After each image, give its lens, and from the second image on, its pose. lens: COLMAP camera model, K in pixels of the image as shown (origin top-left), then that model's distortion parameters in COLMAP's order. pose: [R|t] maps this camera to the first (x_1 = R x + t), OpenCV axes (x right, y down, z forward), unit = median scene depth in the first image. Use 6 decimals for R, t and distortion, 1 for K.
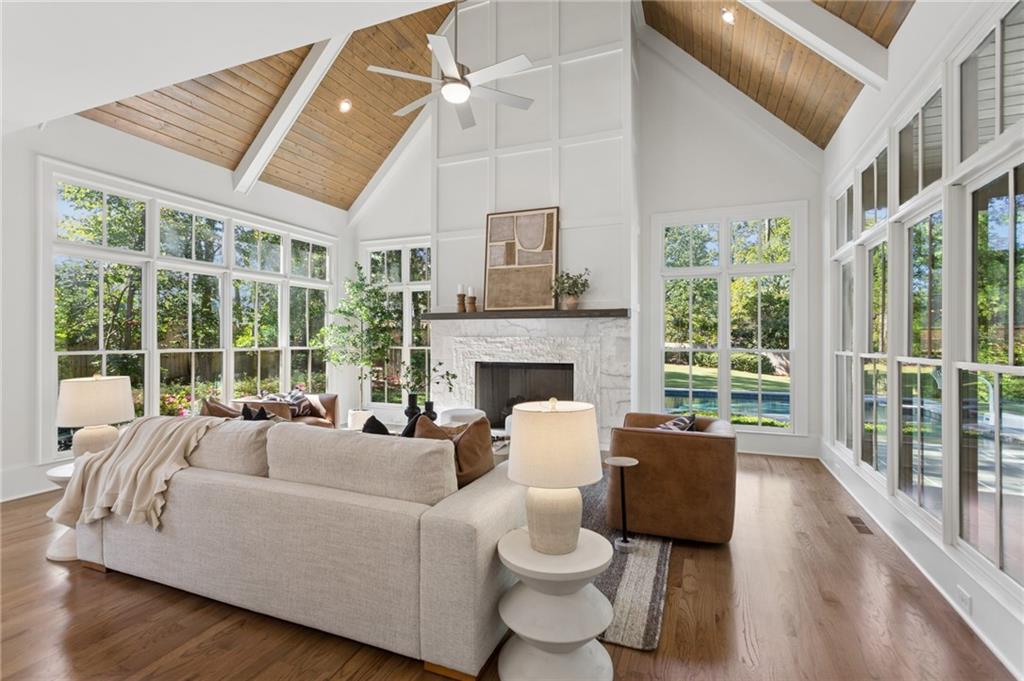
lens RADIAL K [[474.5, 0, 513.0], [0, 474.5, 337.4], [0, 0, 1]] dist [0.001022, 0.000296]
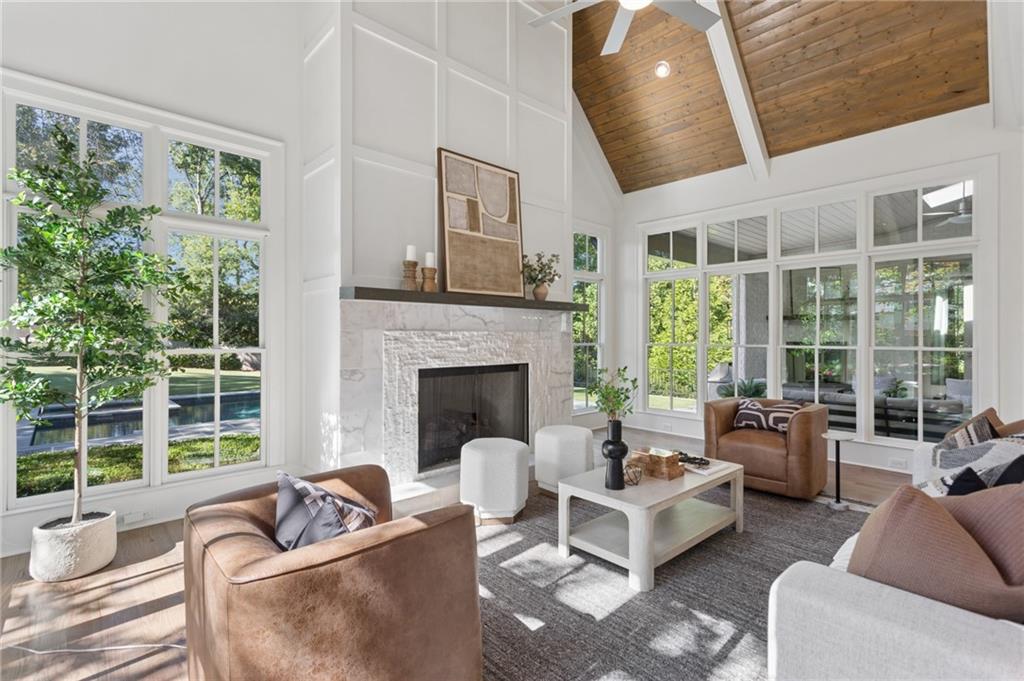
lens RADIAL K [[483.9, 0, 512.7], [0, 483.9, 332.5], [0, 0, 1]] dist [0.007501, 0.000509]
pose [[0.419907, 0.004957, 0.907554, -0.652197], [-0.006825, 0.999974, -0.002304, 0.002069], [-0.907541, -0.005227, 0.419930, 0.640812]]
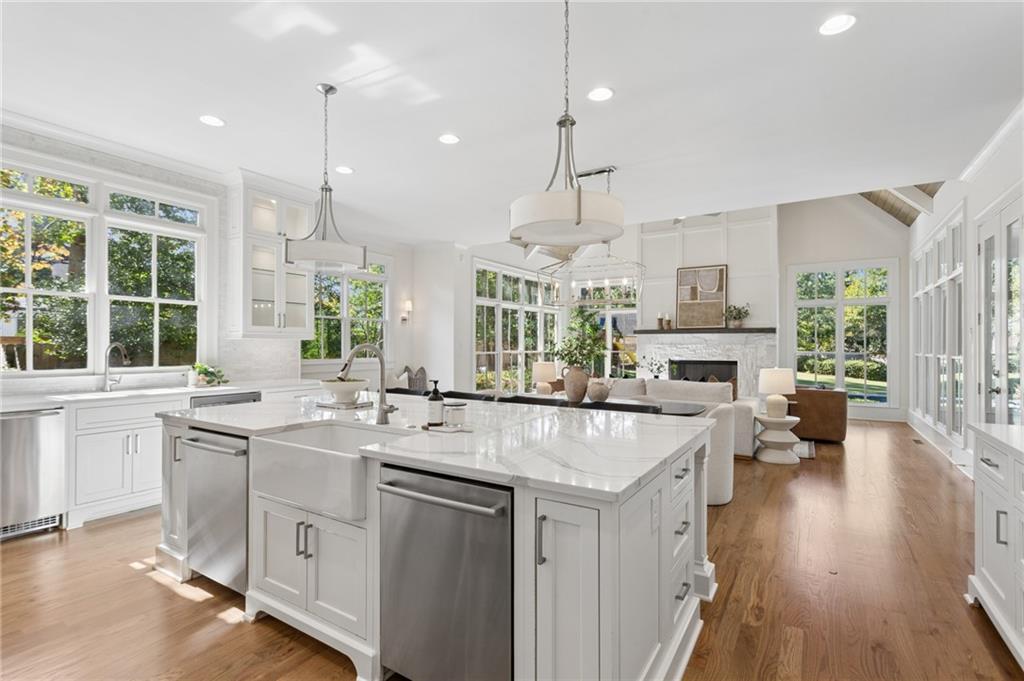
lens RADIAL K [[480.2, 0, 510.2], [0, 480.2, 340.6], [0, 0, 1]] dist [0.003904, 0.001381]
pose [[0.984261, 0.000254, -0.176720, -0.337647], [-0.001210, 0.999985, -0.005300, -0.005270], [0.176716, 0.005430, 0.984247, -0.738914]]
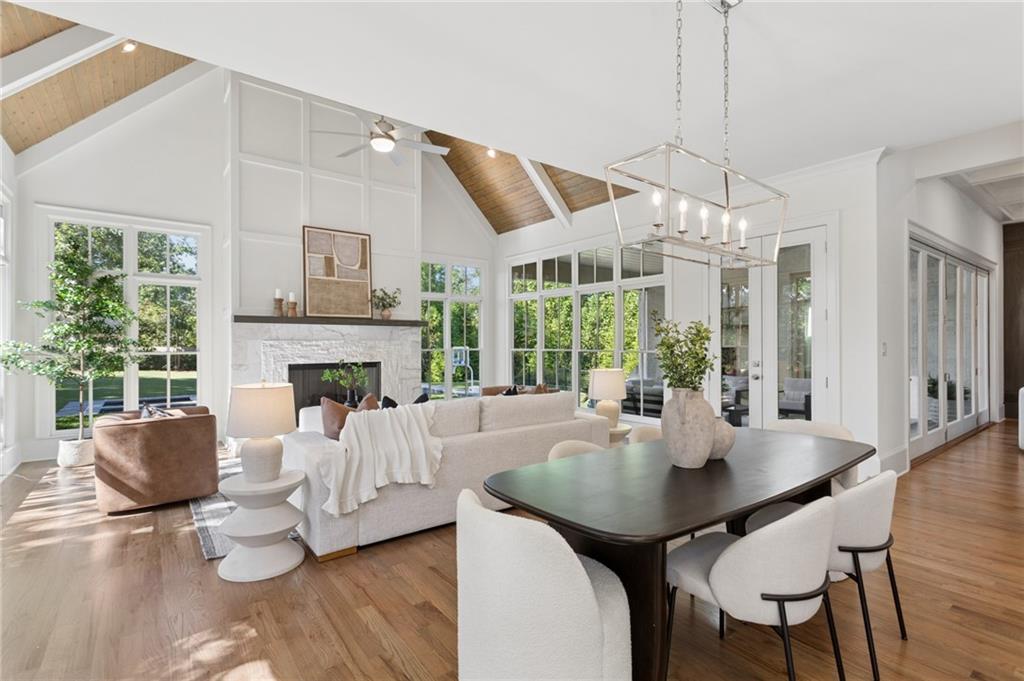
lens RADIAL K [[480.2, 0, 510.2], [0, 480.2, 340.6], [0, 0, 1]] dist [0.003904, 0.001381]
pose [[0.503788, 0.001647, 0.863825, -0.781067], [-0.002753, 0.999996, -0.000301, -0.001932], [-0.863823, -0.002226, 0.503791, 0.054181]]
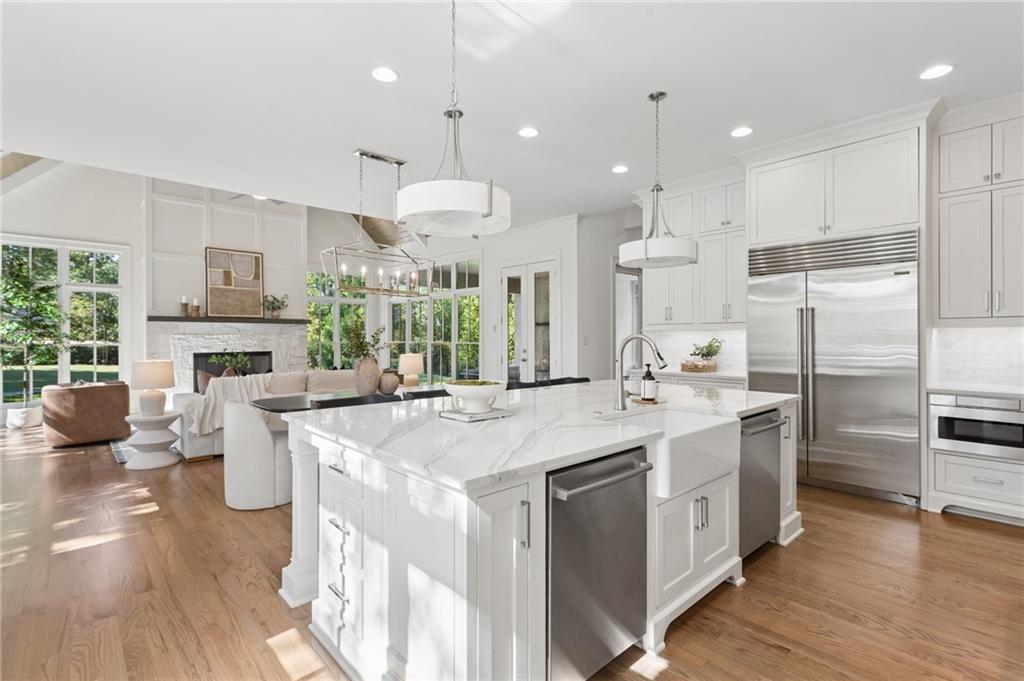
lens RADIAL K [[479.9, 0, 507.4], [0, 479.9, 335.0], [0, 0, 1]] dist [0.006970, -0.000378]
pose [[0.424527, 0.001088, 0.905414, -0.996978], [-0.003171, 0.999995, 0.000285, -0.004007], [-0.905410, -0.002992, 0.424529, -0.425018]]
